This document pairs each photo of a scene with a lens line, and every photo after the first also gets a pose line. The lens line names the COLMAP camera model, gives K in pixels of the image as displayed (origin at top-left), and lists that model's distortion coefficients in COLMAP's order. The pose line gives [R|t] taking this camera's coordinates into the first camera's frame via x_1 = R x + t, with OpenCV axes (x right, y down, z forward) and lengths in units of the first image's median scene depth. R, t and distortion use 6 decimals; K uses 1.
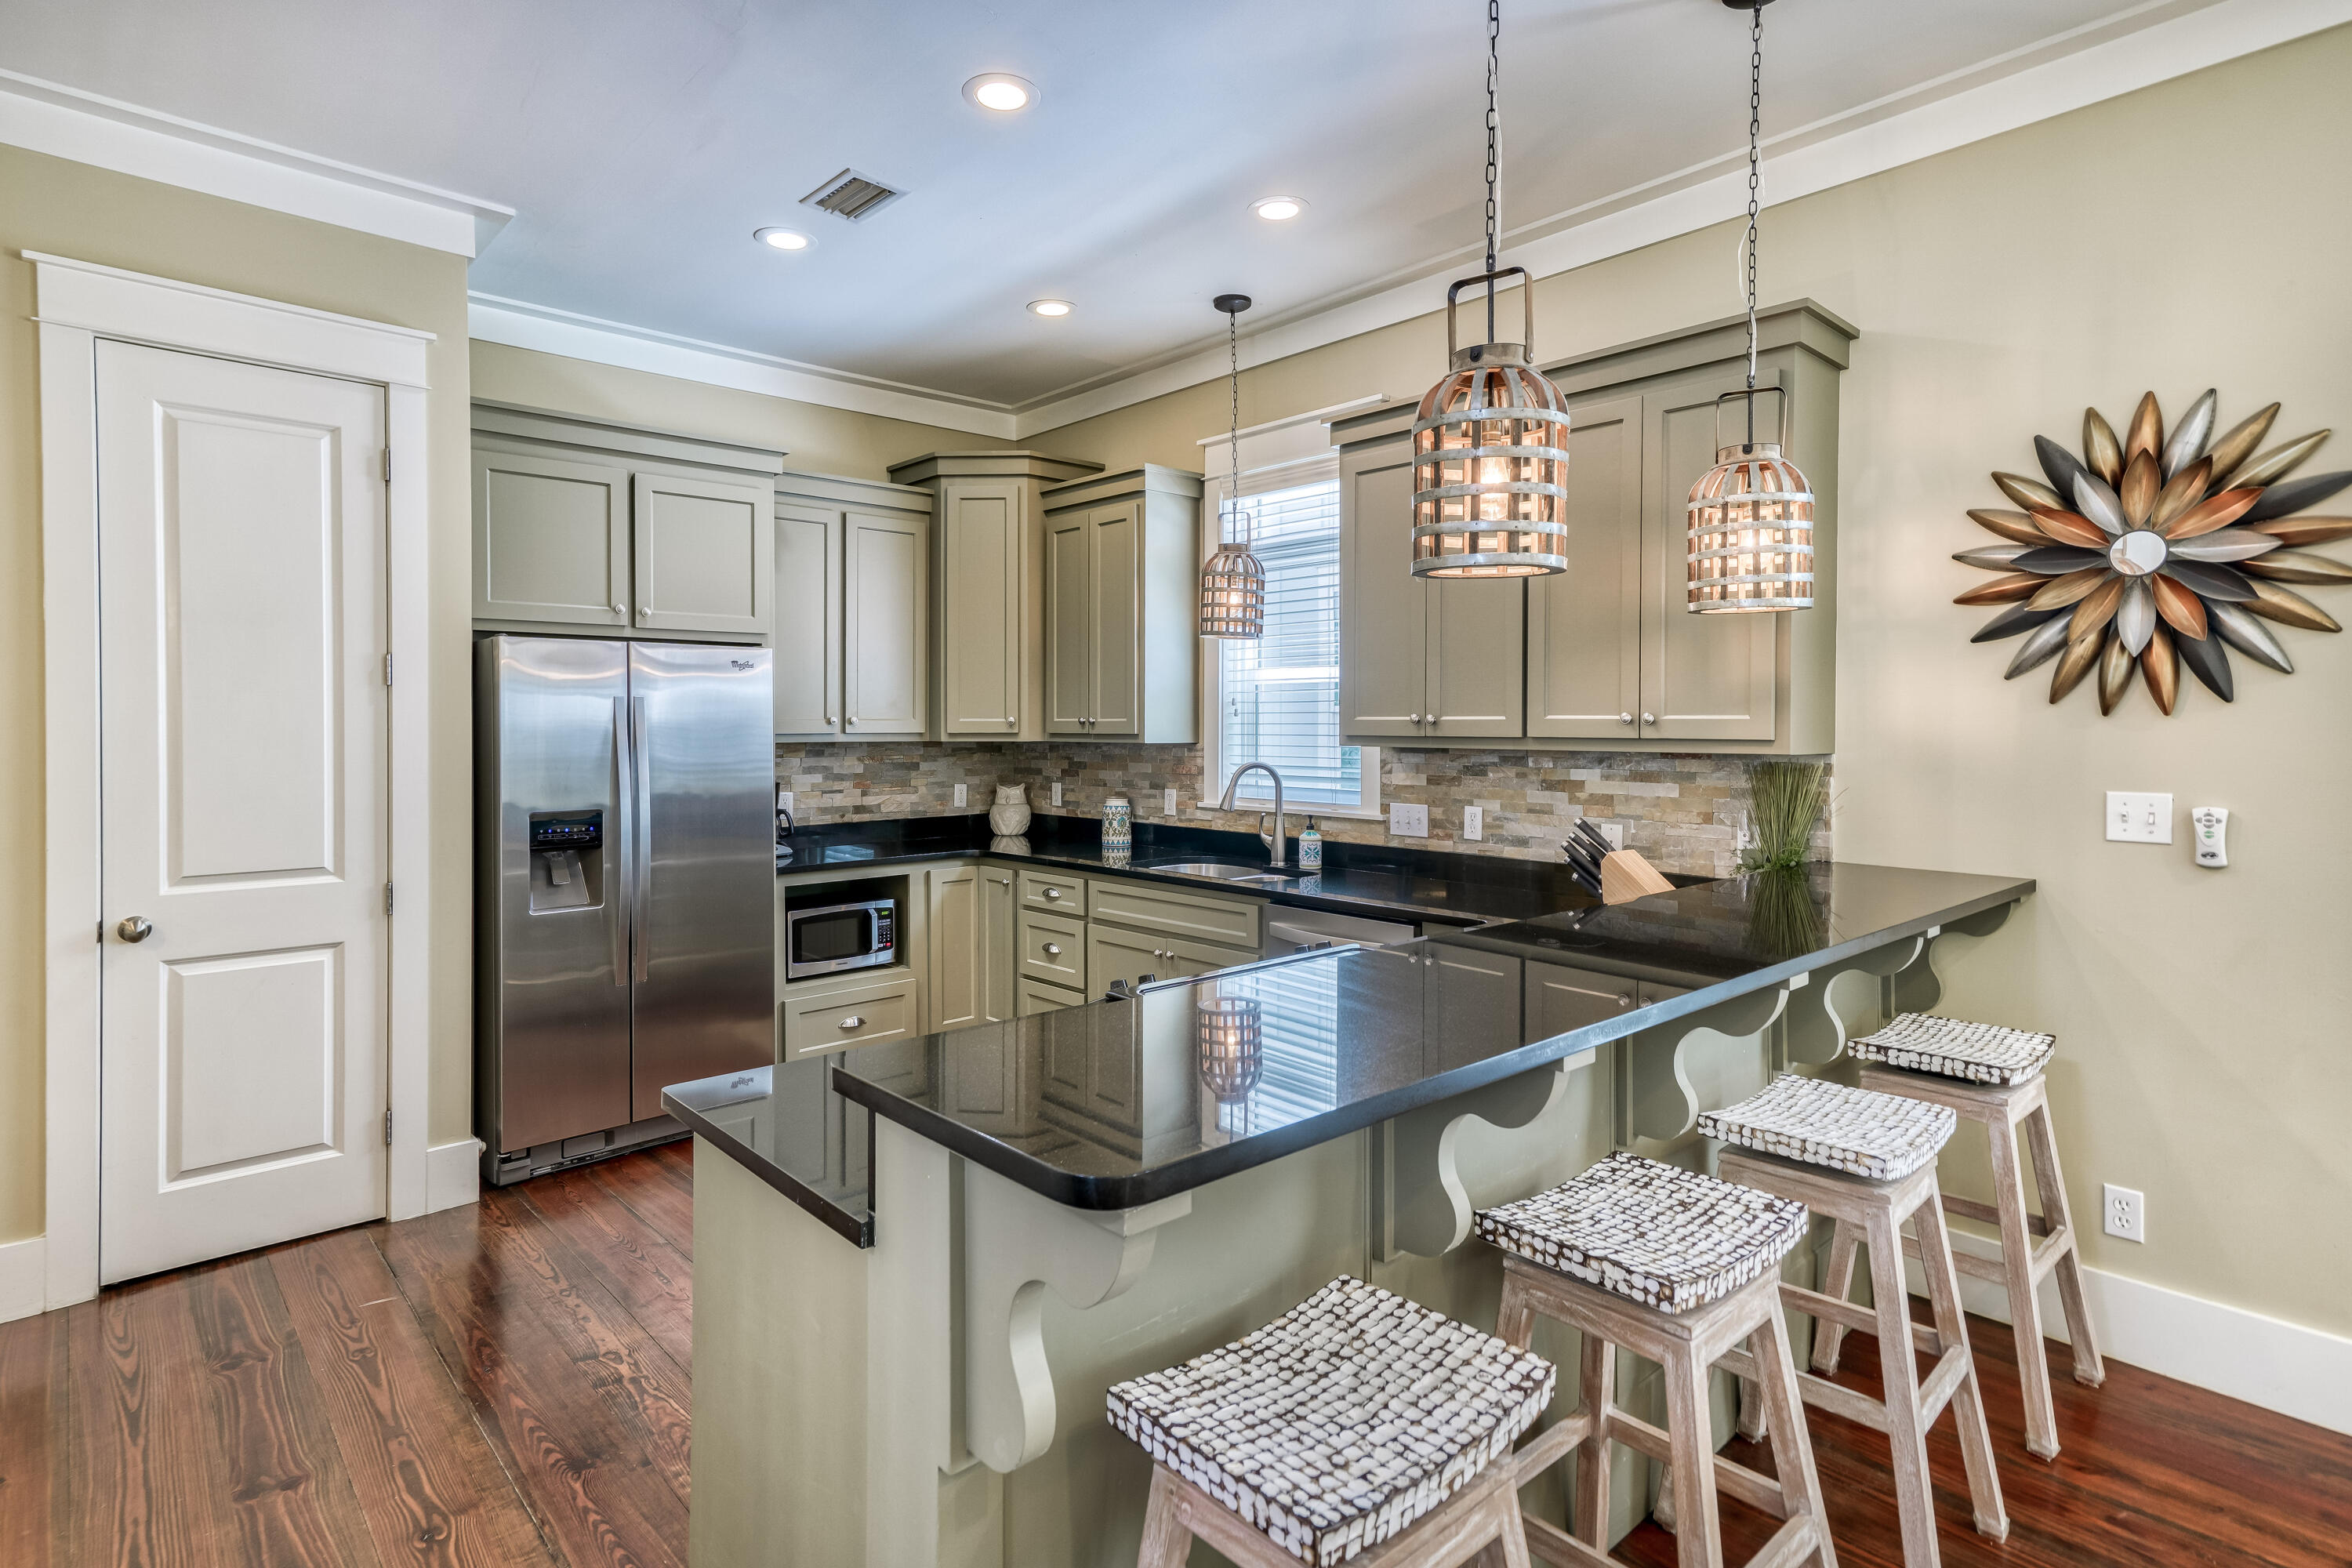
lens RADIAL K [[1171.1, 0, 1142.7], [0, 1171.1, 745.0], [0, 0, 1]] dist [0.001857, 0.000095]
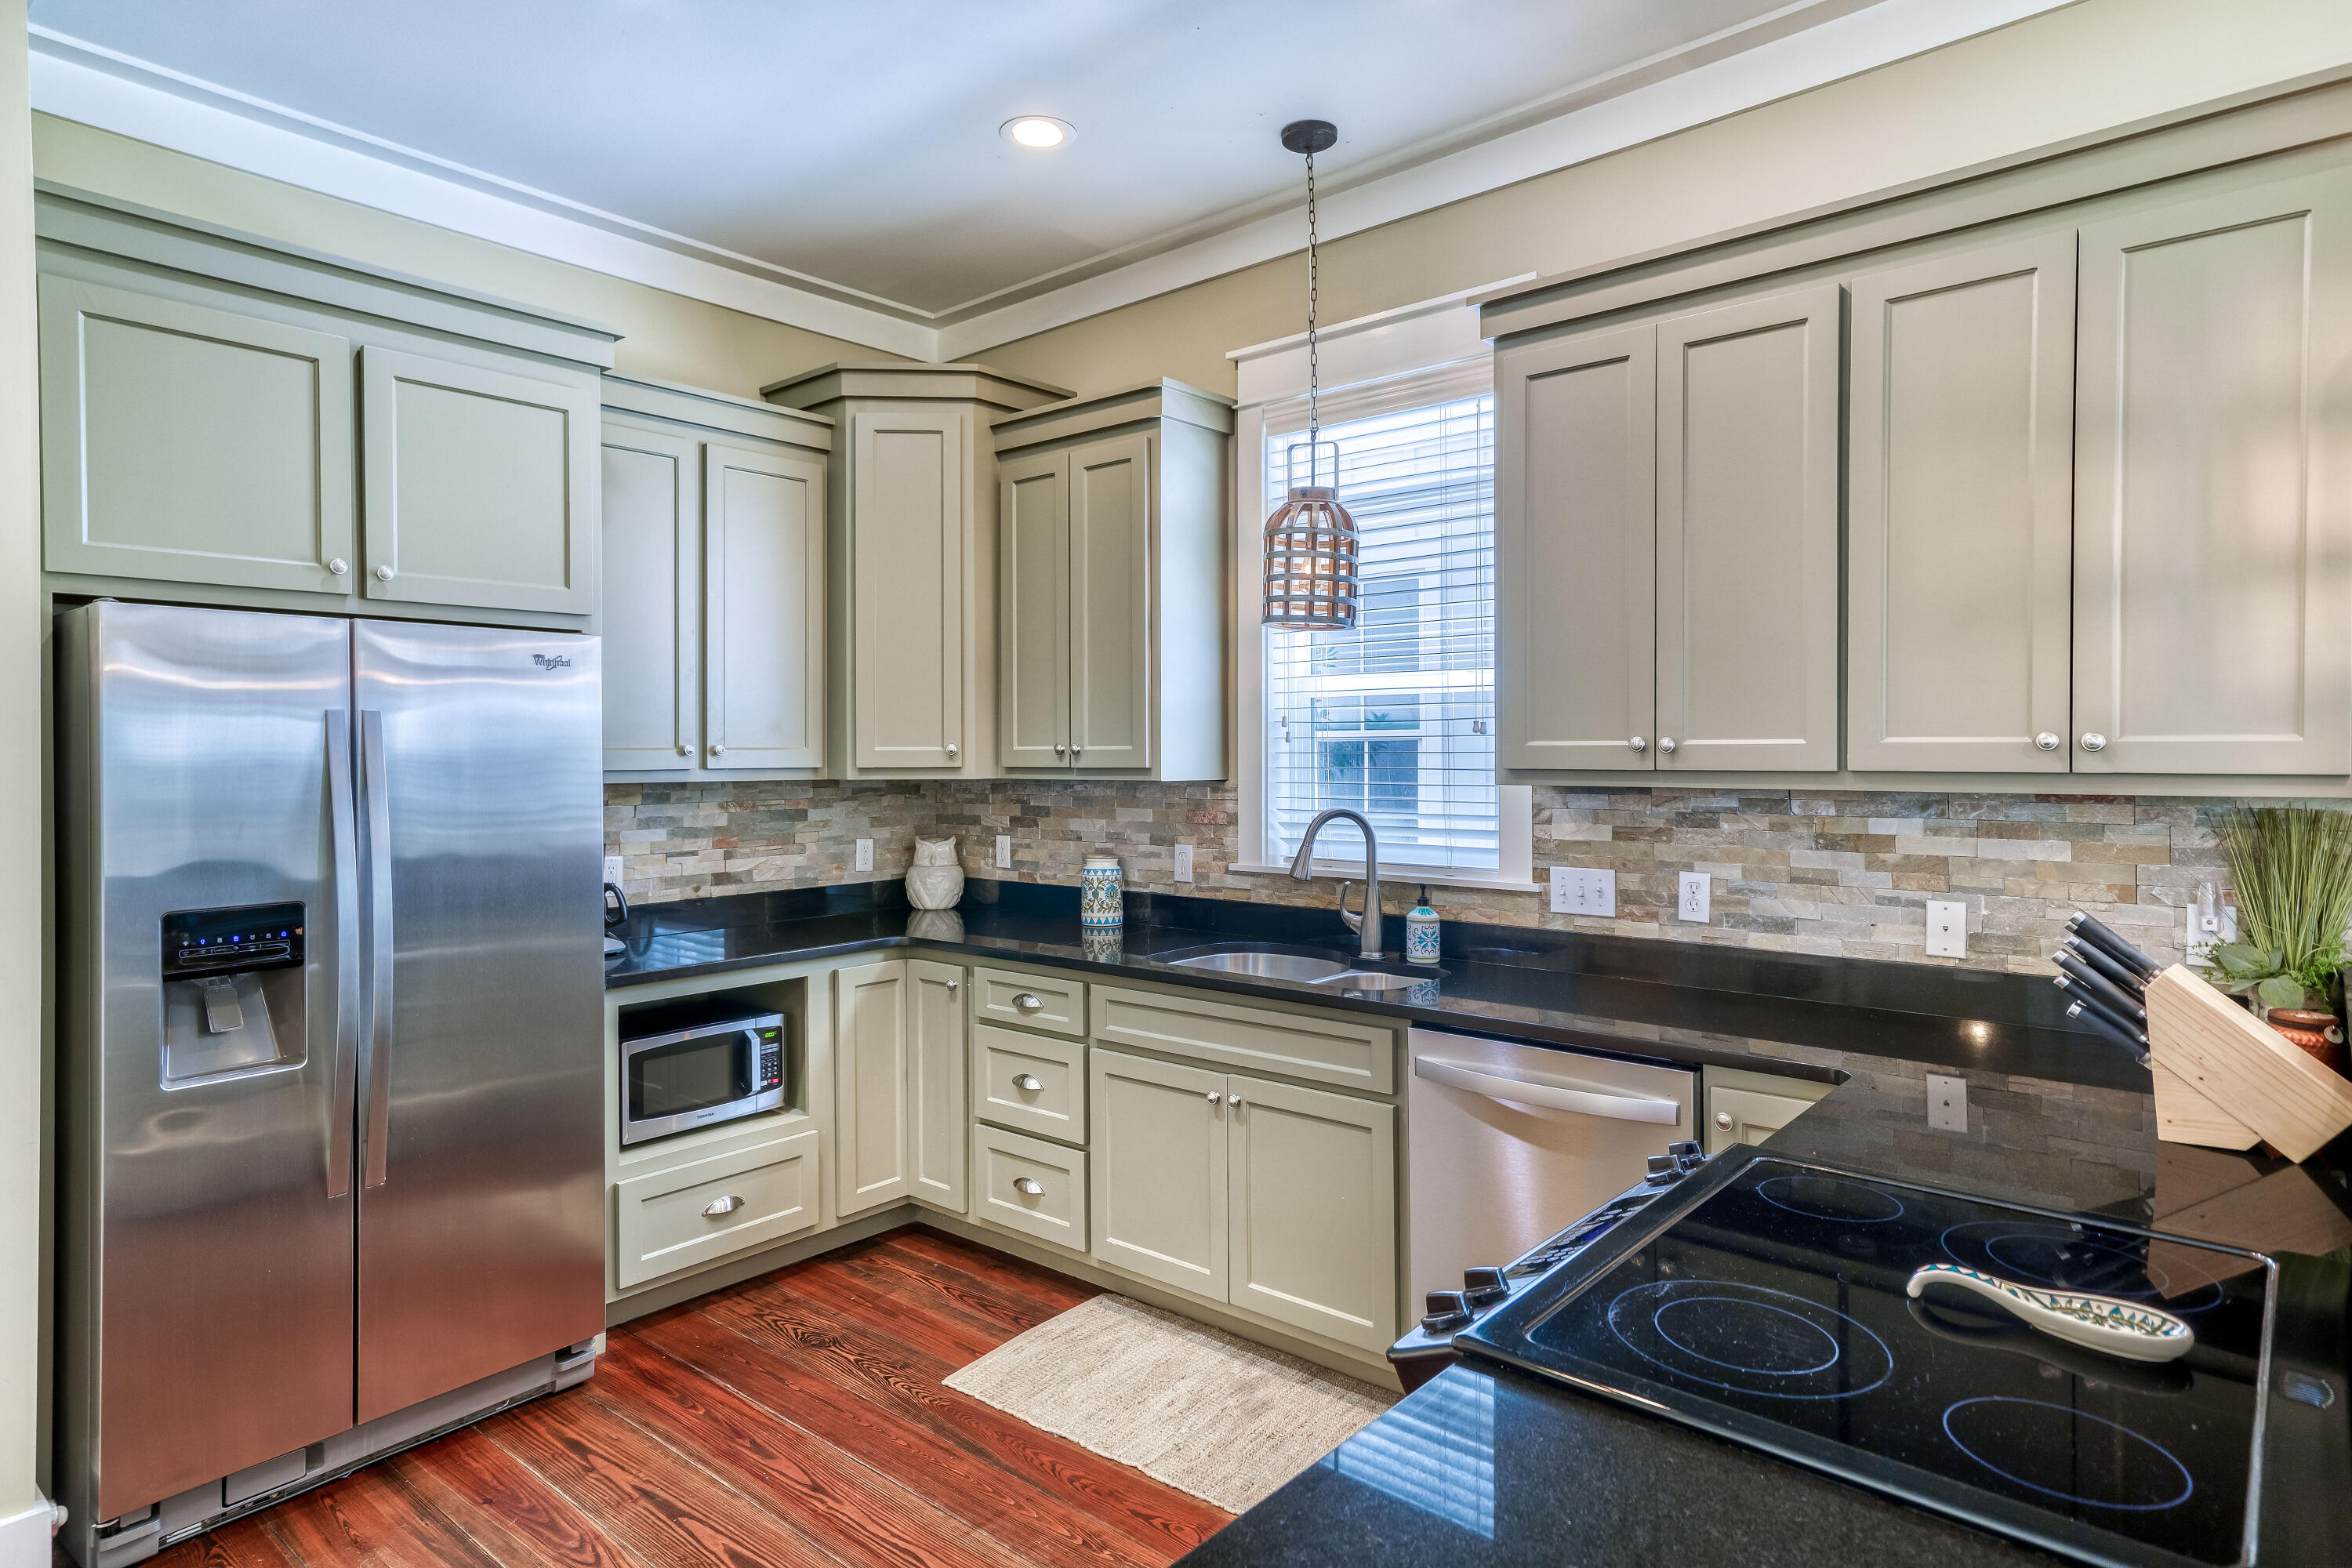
lens RADIAL K [[1302.1, 0, 1179.0], [0, 1302.1, 764.8], [0, 0, 1]] dist [0.020520, -0.000920]
pose [[0.990197, -0.005067, 0.139583, -0.100821], [0.006385, 0.999939, -0.008996, -0.004428], [-0.139529, 0.009799, 0.990169, 0.243968]]
